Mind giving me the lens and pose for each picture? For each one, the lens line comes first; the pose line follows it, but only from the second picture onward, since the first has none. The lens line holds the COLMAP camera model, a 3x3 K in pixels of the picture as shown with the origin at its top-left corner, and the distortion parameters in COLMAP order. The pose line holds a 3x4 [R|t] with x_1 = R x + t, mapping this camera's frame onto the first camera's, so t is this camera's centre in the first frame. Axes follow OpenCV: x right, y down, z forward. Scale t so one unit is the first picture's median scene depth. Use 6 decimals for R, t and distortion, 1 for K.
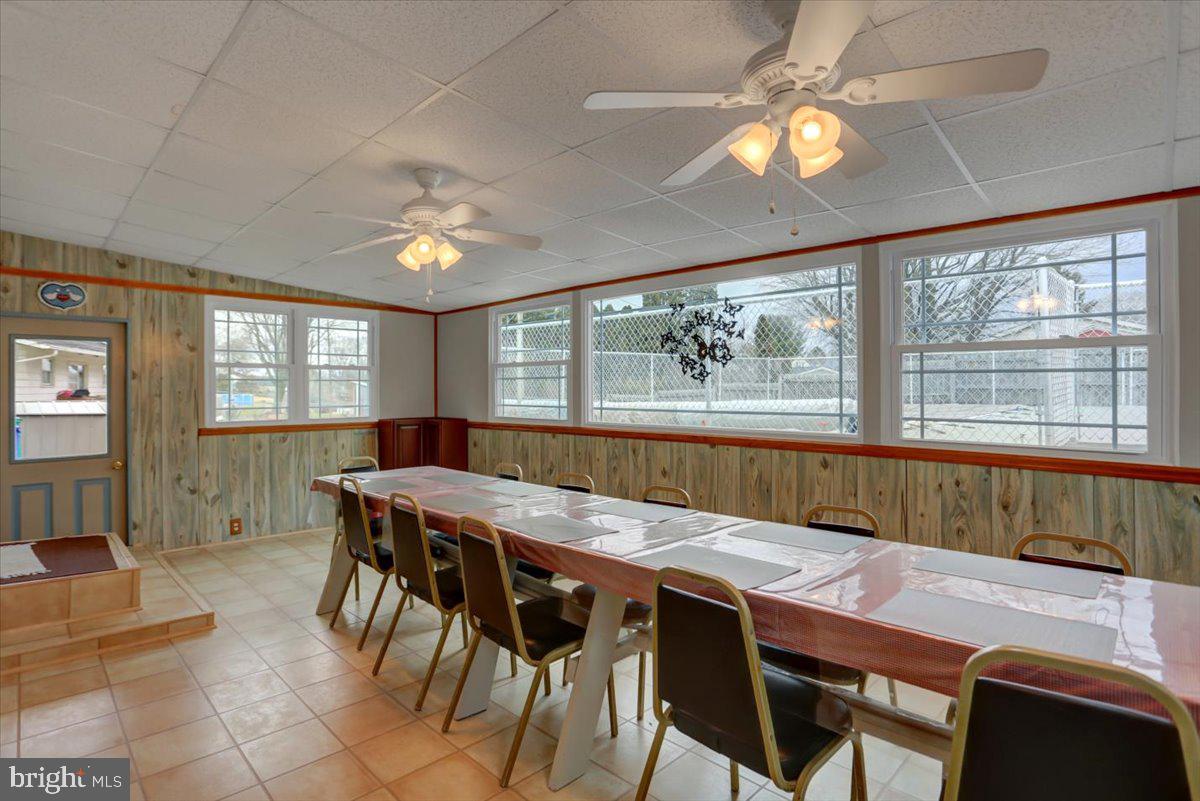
lens RADIAL K [[598.0, 0, 597.0], [0, 598.0, 396.4], [0, 0, 1]] dist [-0.025425, 0.001254]
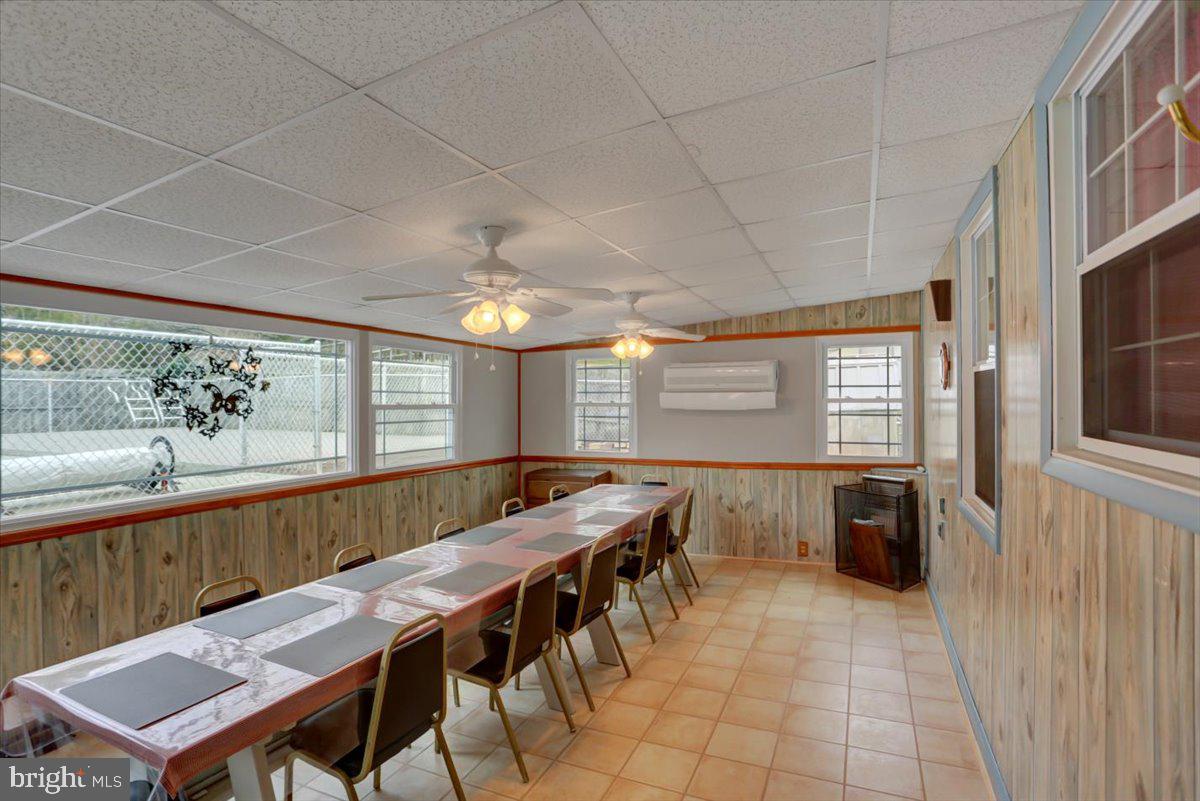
lens RADIAL K [[598.0, 0, 597.0], [0, 598.0, 396.4], [0, 0, 1]] dist [-0.025425, 0.001254]
pose [[-0.346107, 0.016718, 0.938046, -0.836225], [0.029216, 0.999548, -0.007034, -0.063521], [-0.937740, 0.024971, -0.346439, 0.785053]]
